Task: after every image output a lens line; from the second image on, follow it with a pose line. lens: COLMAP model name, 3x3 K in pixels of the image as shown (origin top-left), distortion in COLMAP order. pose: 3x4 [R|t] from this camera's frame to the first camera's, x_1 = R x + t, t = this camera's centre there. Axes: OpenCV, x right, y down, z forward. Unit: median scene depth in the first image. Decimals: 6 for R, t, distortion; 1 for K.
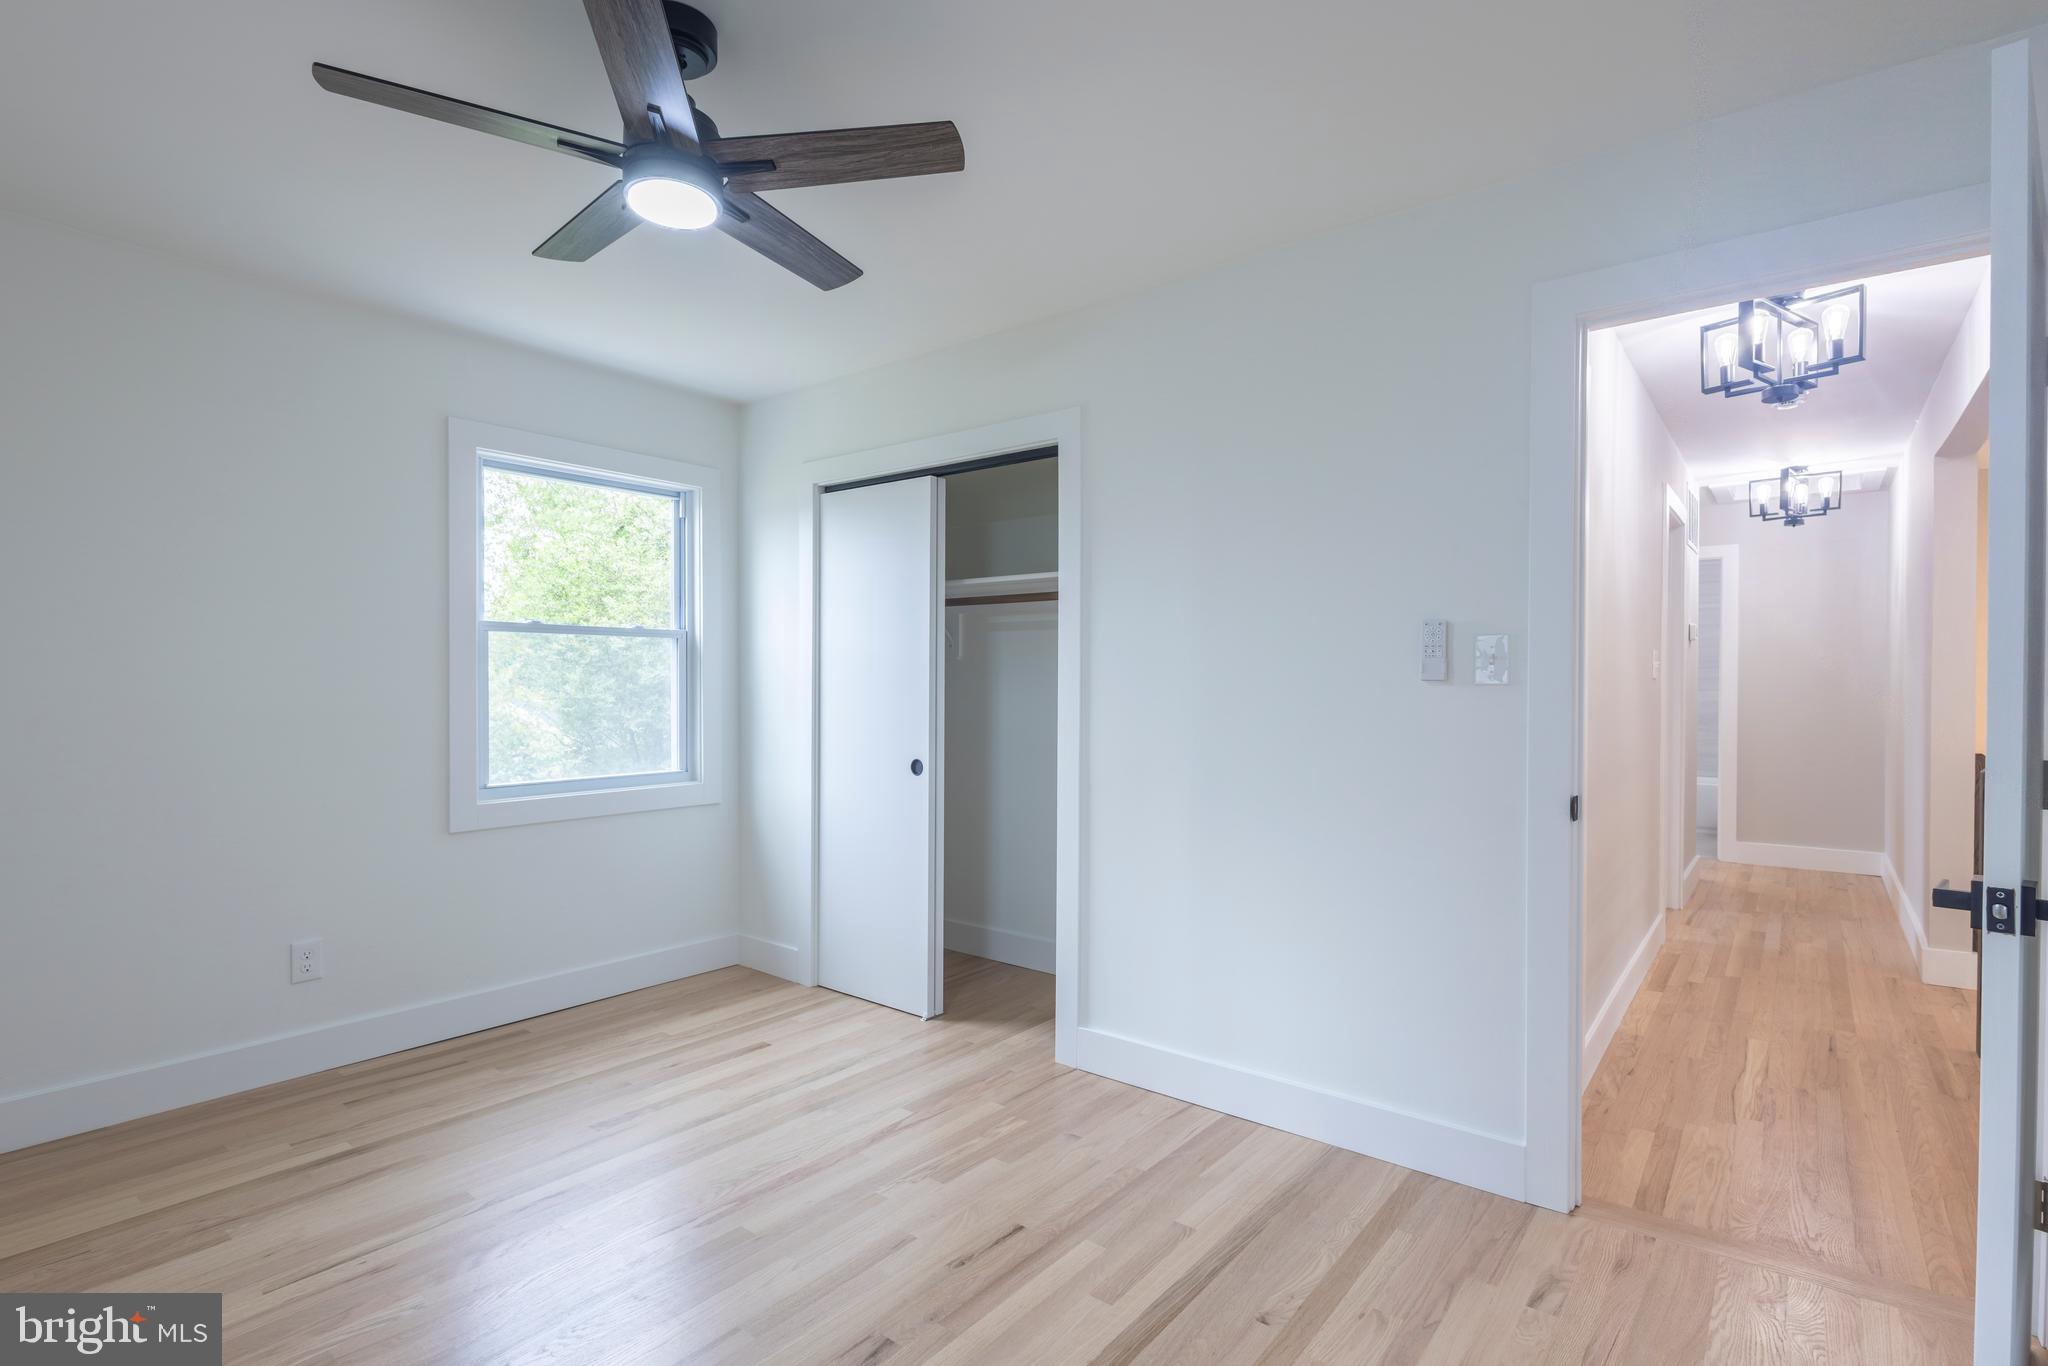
lens RADIAL K [[973.4, 0, 1023.2], [0, 973.4, 690.2], [0, 0, 1]] dist [0.000209, -0.001235]
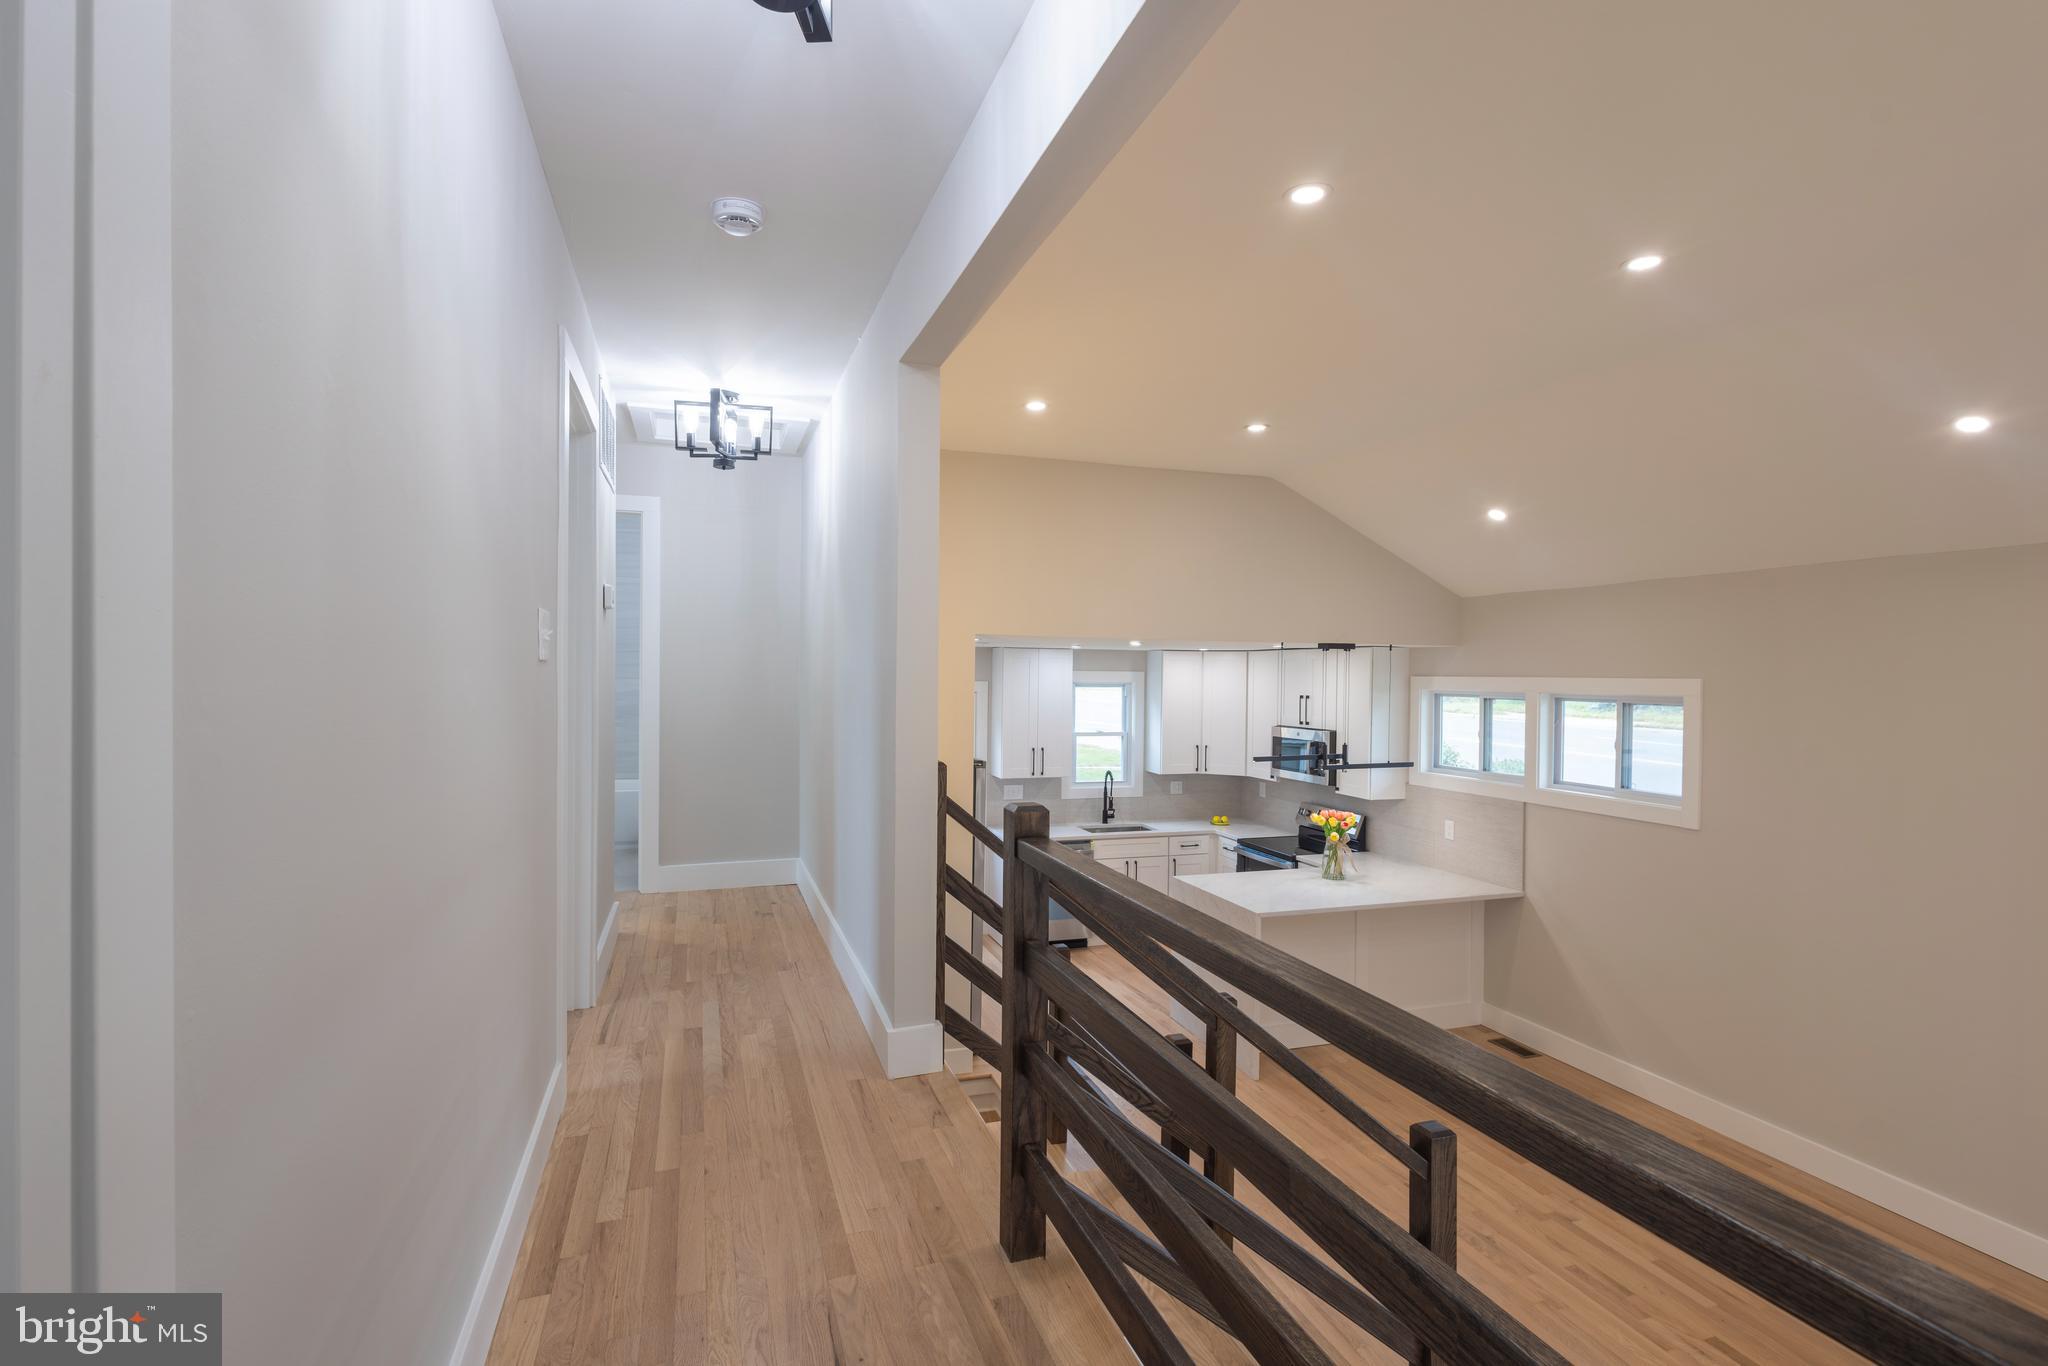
lens RADIAL K [[973.4, 0, 1023.2], [0, 973.4, 690.2], [0, 0, 1]] dist [0.000209, -0.001235]
pose [[0.540395, -0.009647, 0.841356, 0.258675], [-0.001448, 0.999922, 0.012395, -0.001029], [-0.841410, -0.007917, 0.540339, 0.368312]]
